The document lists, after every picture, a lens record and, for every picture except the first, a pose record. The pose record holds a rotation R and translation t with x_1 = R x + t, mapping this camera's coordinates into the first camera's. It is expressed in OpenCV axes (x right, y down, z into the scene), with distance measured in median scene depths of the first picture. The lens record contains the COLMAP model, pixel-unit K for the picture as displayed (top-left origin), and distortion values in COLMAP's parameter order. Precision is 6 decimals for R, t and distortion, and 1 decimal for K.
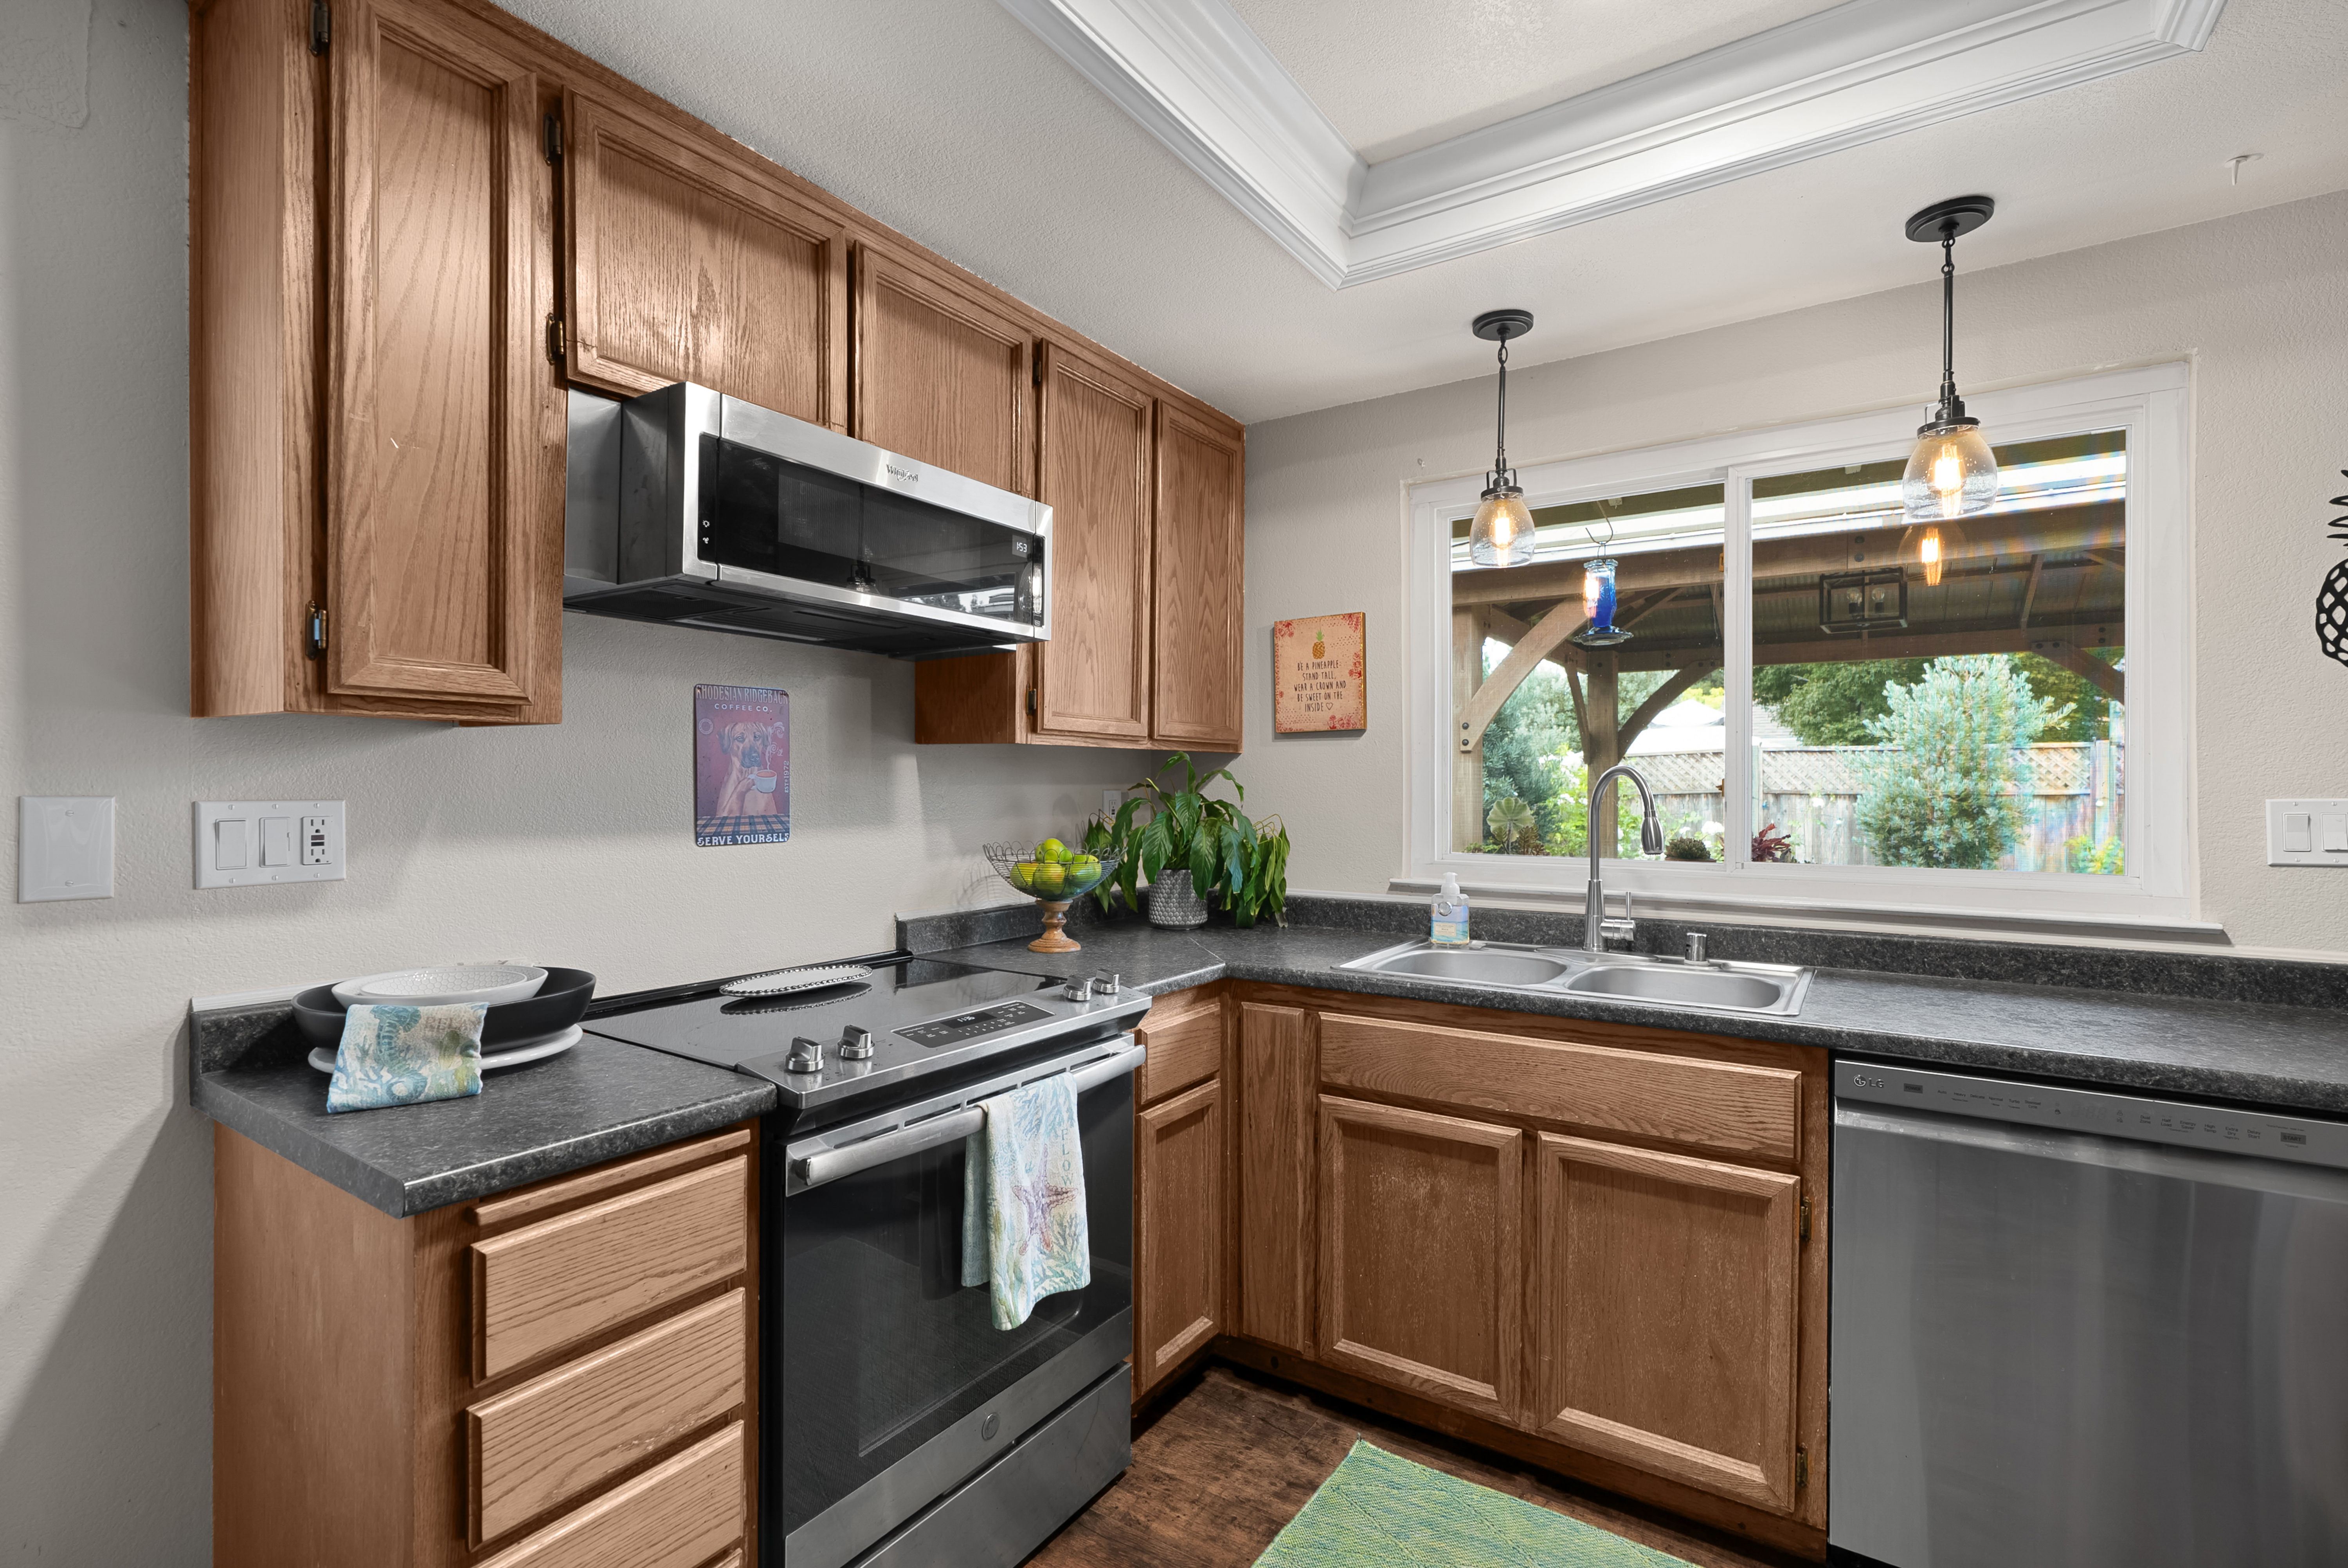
lens RADIAL K [[1065.0, 0, 1173.1], [0, 1065.0, 791.5], [0, 0, 1]] dist [-0.010632, 0.003976]
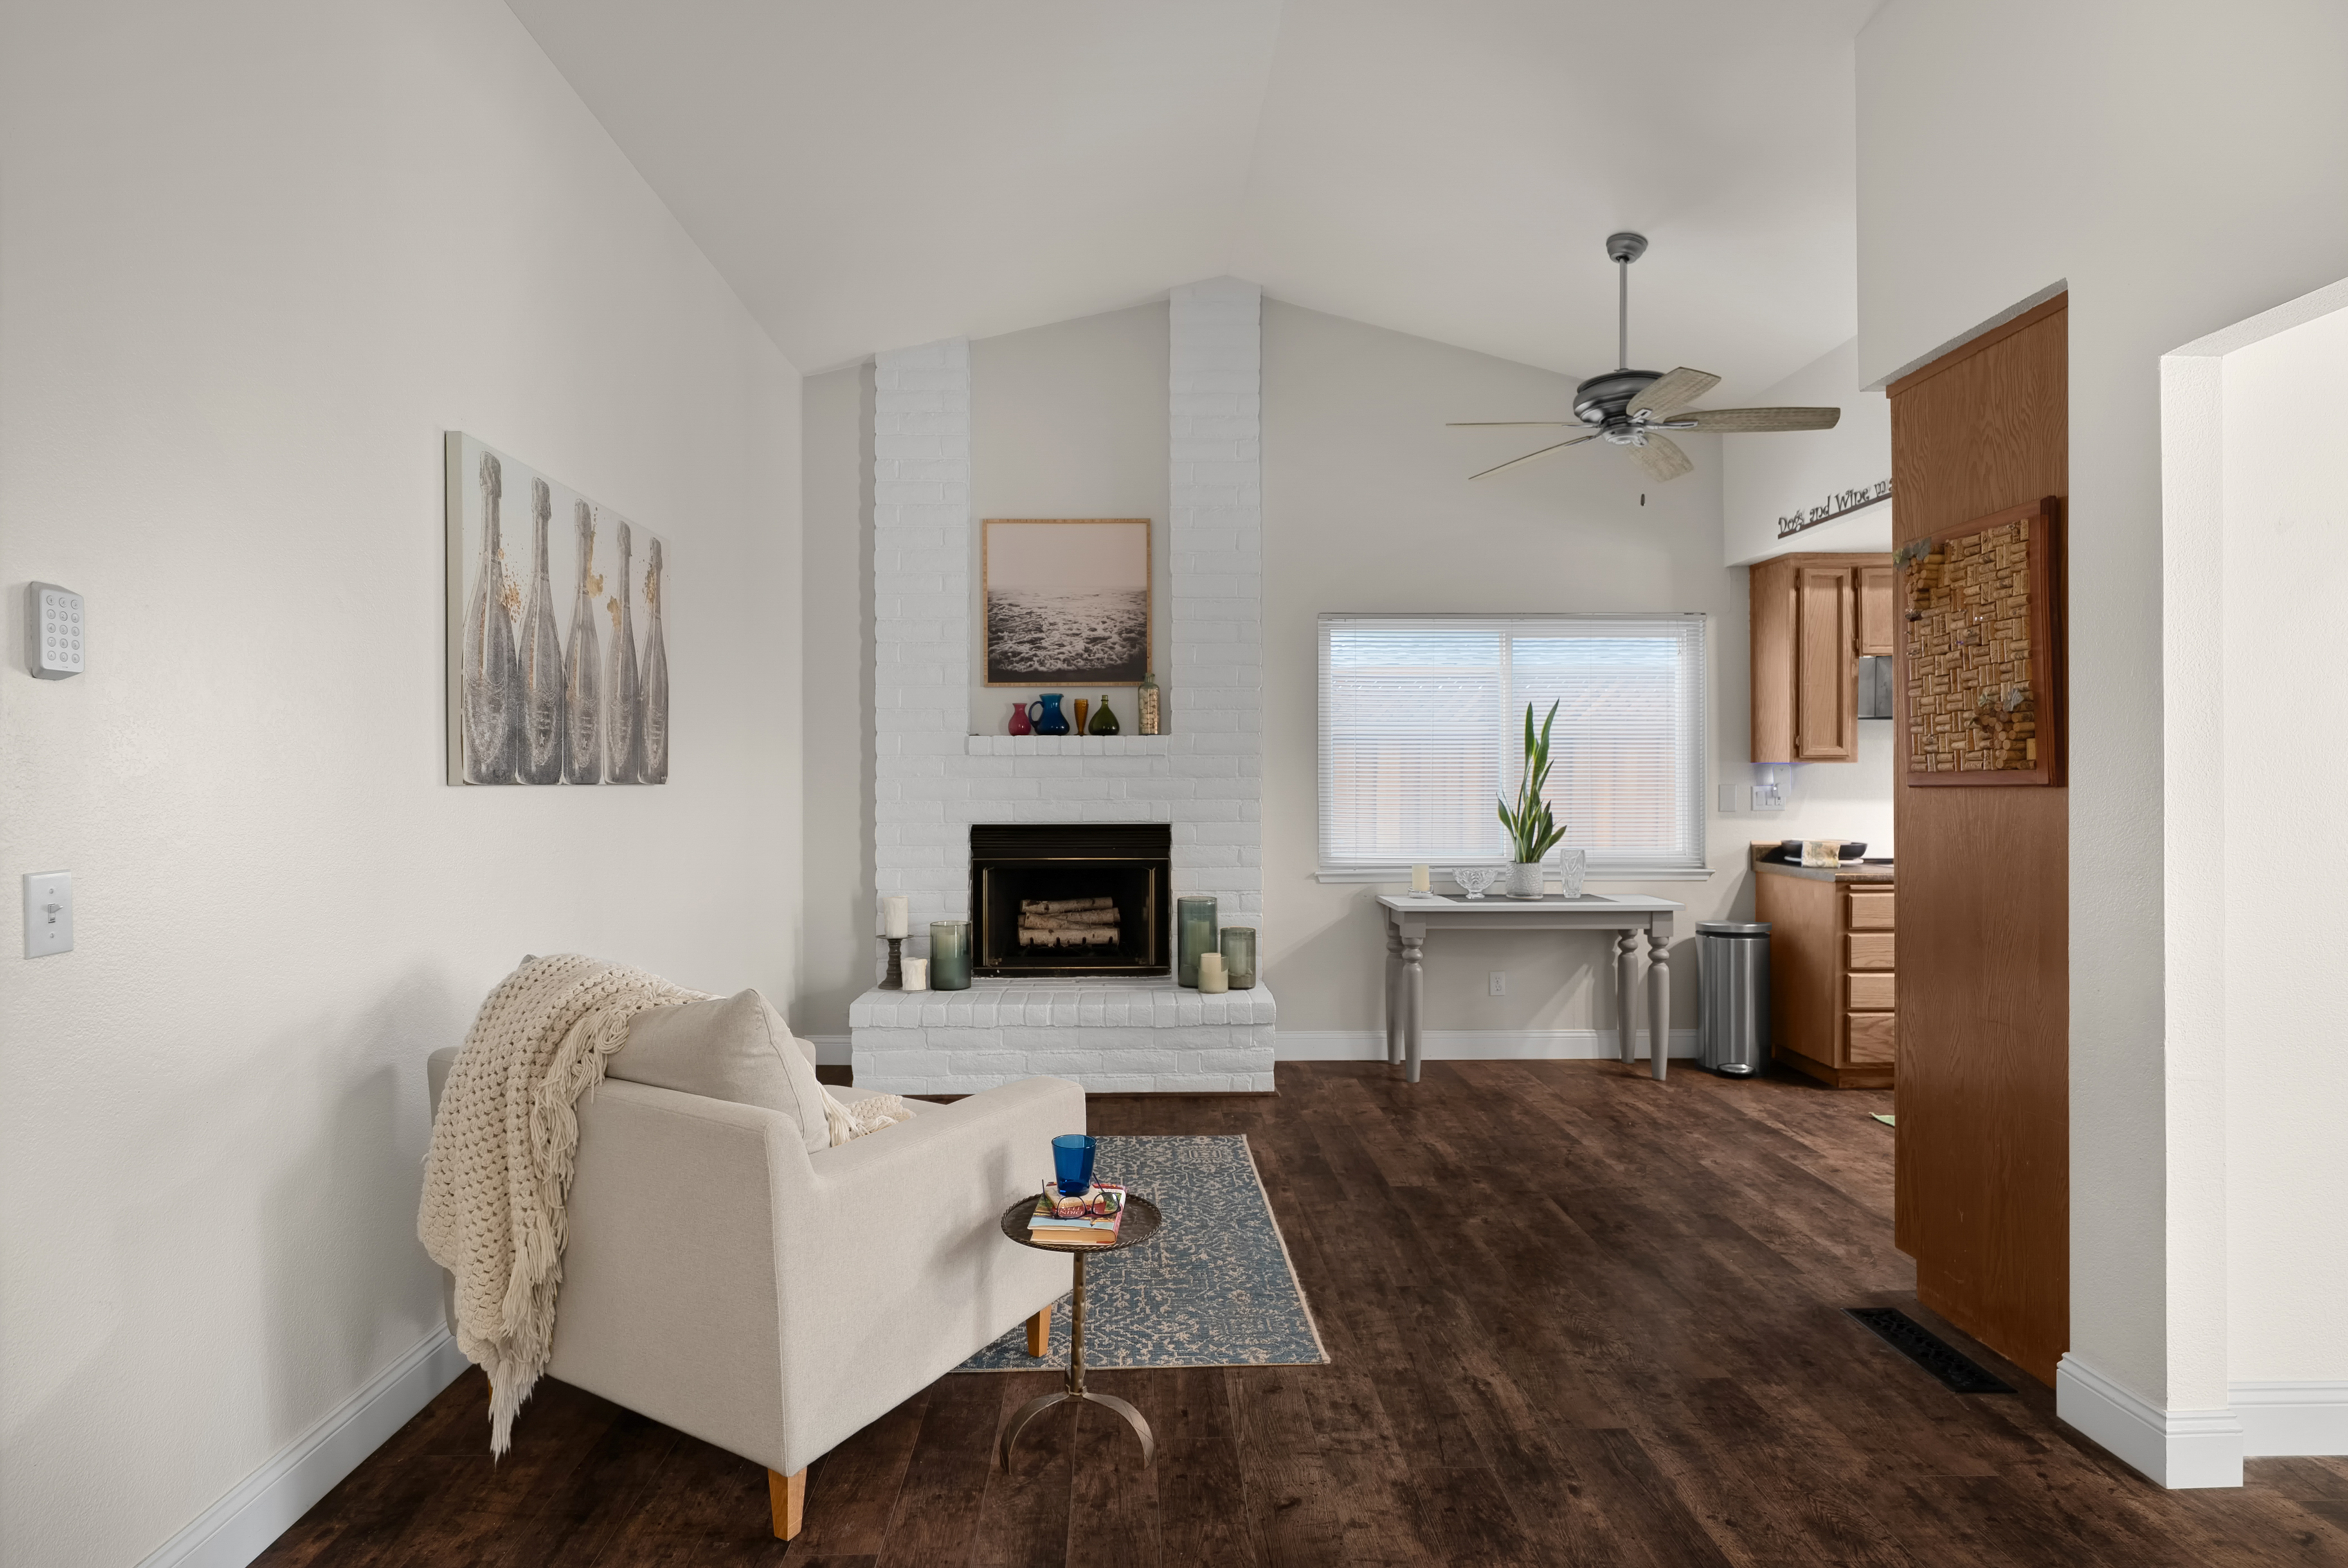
lens RADIAL K [[1162.6, 0, 1143.3], [0, 1162.6, 780.2], [0, 0, 1]] dist [-0.000910, 0.000072]
pose [[0.565397, -0.005330, -0.824802, 0.747943], [-0.001175, 0.999973, -0.007267, 0.011582], [0.824818, 0.005078, 0.565376, -1.883981]]
